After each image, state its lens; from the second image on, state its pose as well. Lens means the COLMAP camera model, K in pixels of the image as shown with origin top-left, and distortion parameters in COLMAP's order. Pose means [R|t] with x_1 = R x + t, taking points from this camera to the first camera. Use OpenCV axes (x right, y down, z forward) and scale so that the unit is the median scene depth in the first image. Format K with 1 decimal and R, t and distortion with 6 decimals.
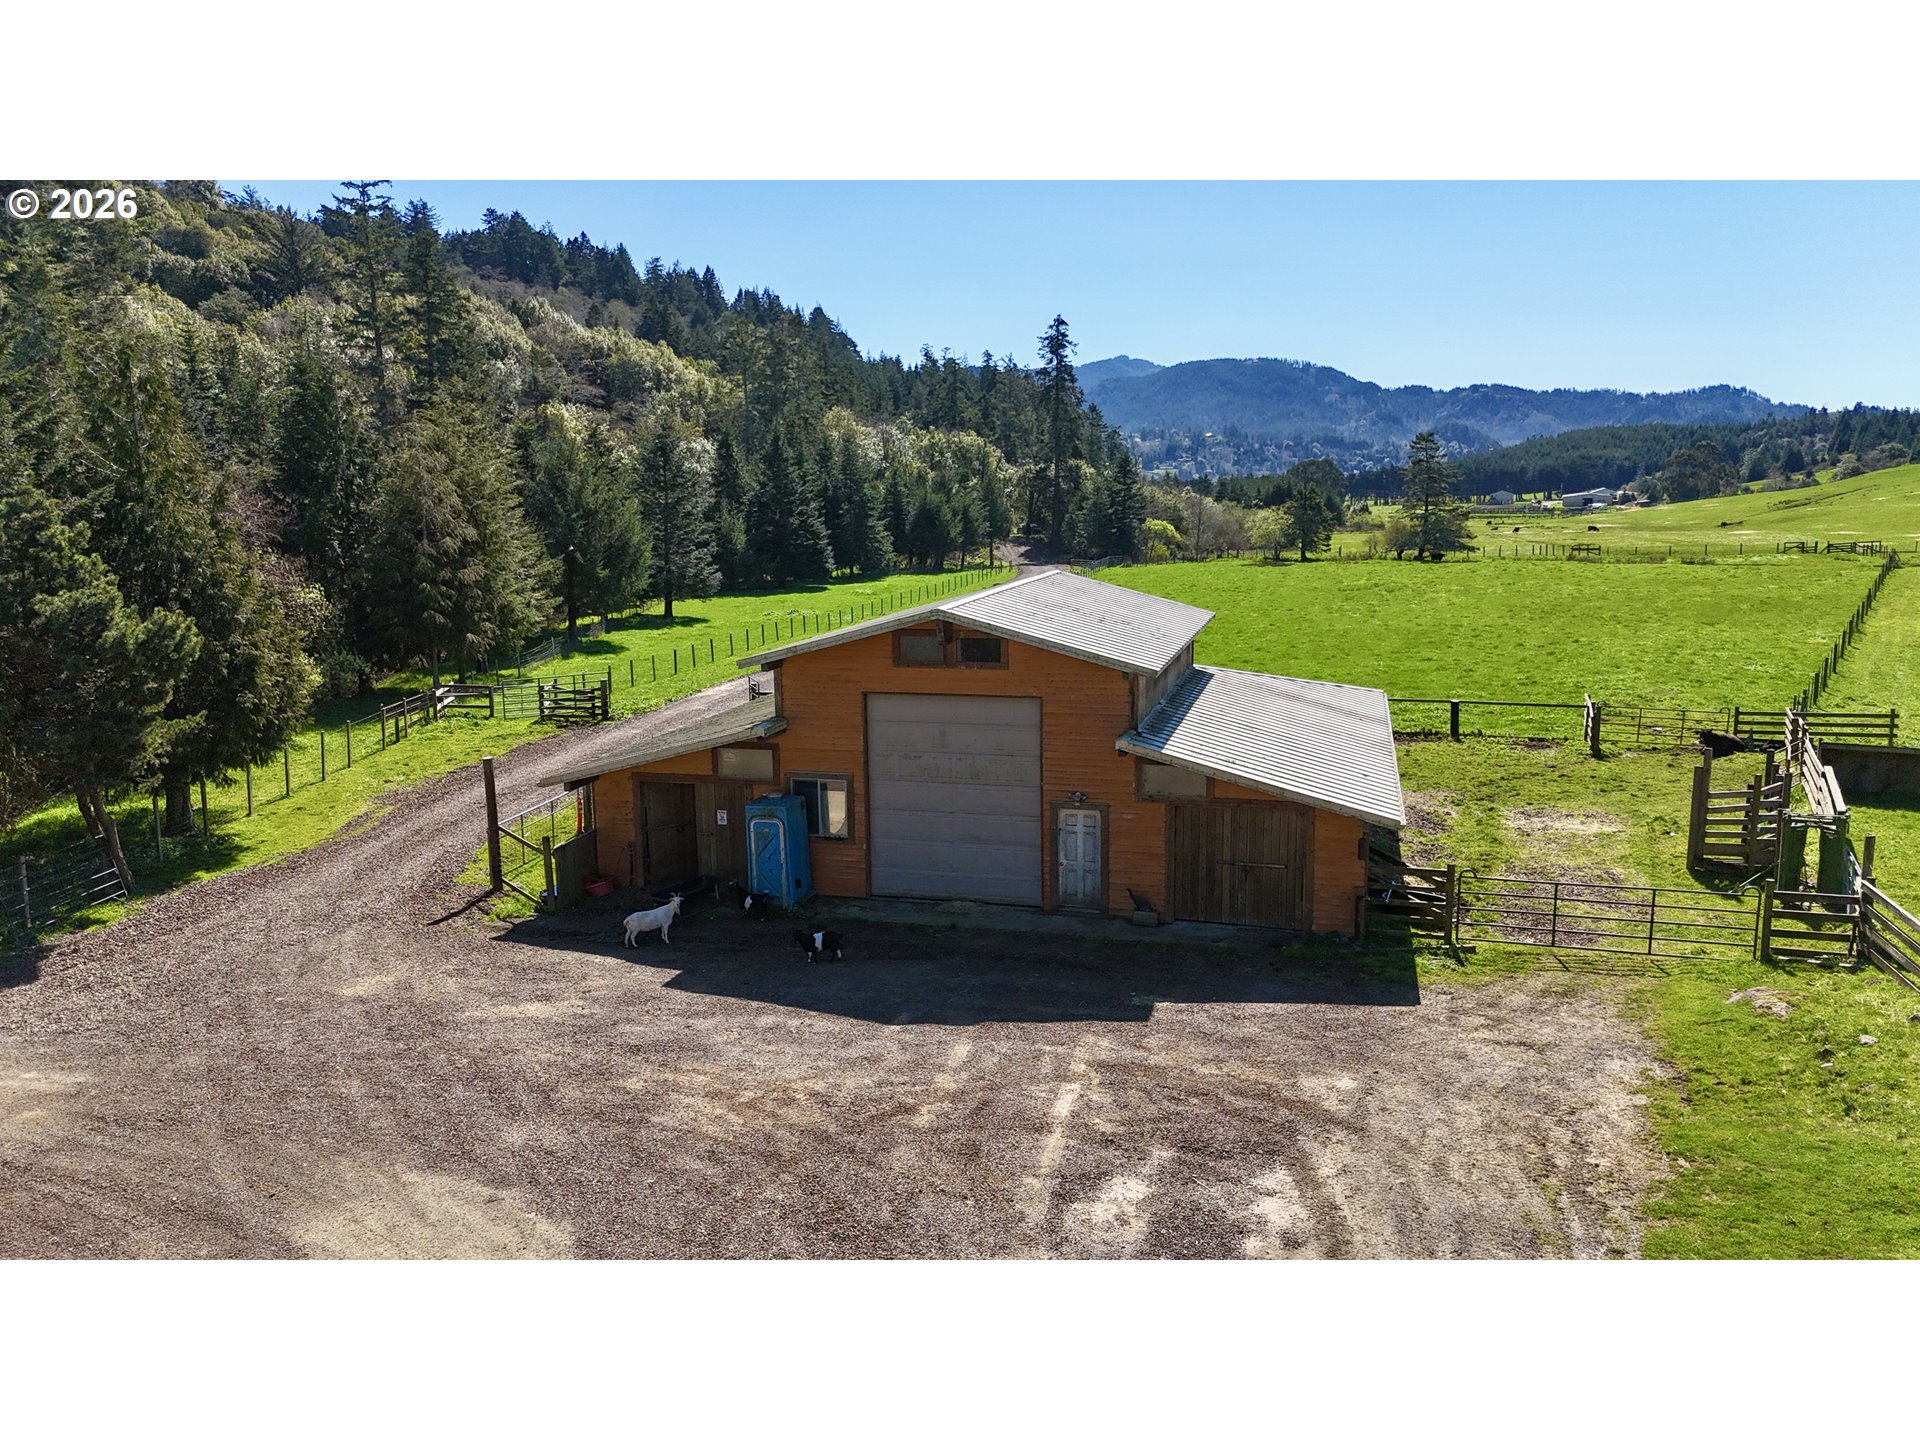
lens RADIAL K [[1433.1, 0, 960.0], [0, 1433.1, 720.0], [0, 0, 1]] dist [0.091400, -0.065346]
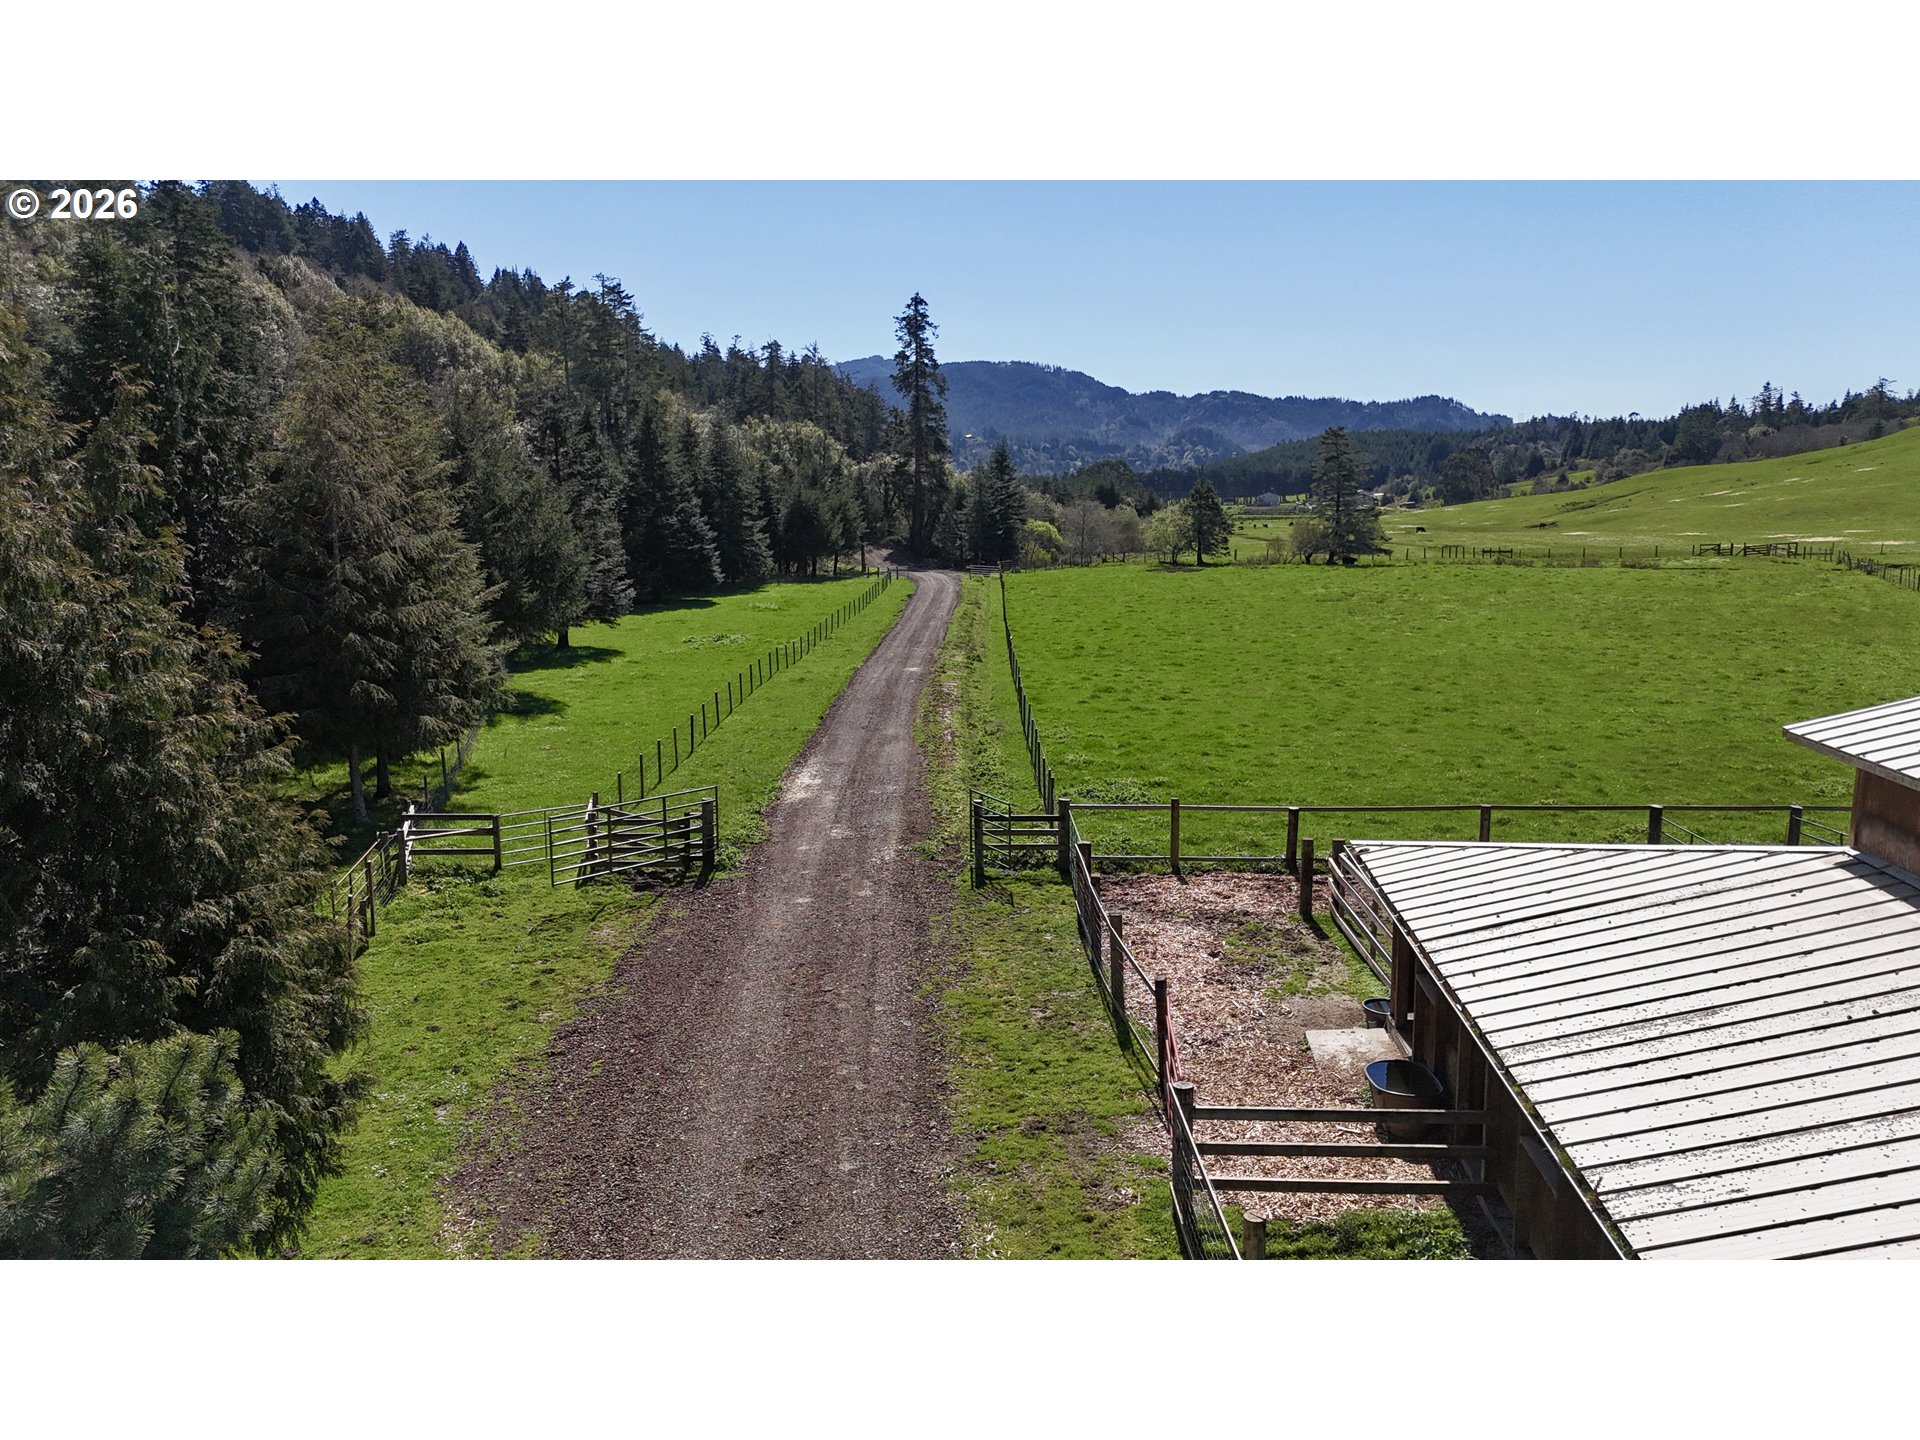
lens RADIAL K [[1433.1, 0, 960.0], [0, 1433.1, 720.0], [0, 0, 1]] dist [0.091400, -0.065346]
pose [[0.985840, -0.023589, 0.166019, -0.059380], [0.023566, 0.999720, 0.002110, -0.014446], [-0.166022, 0.001832, 0.986120, 0.101790]]
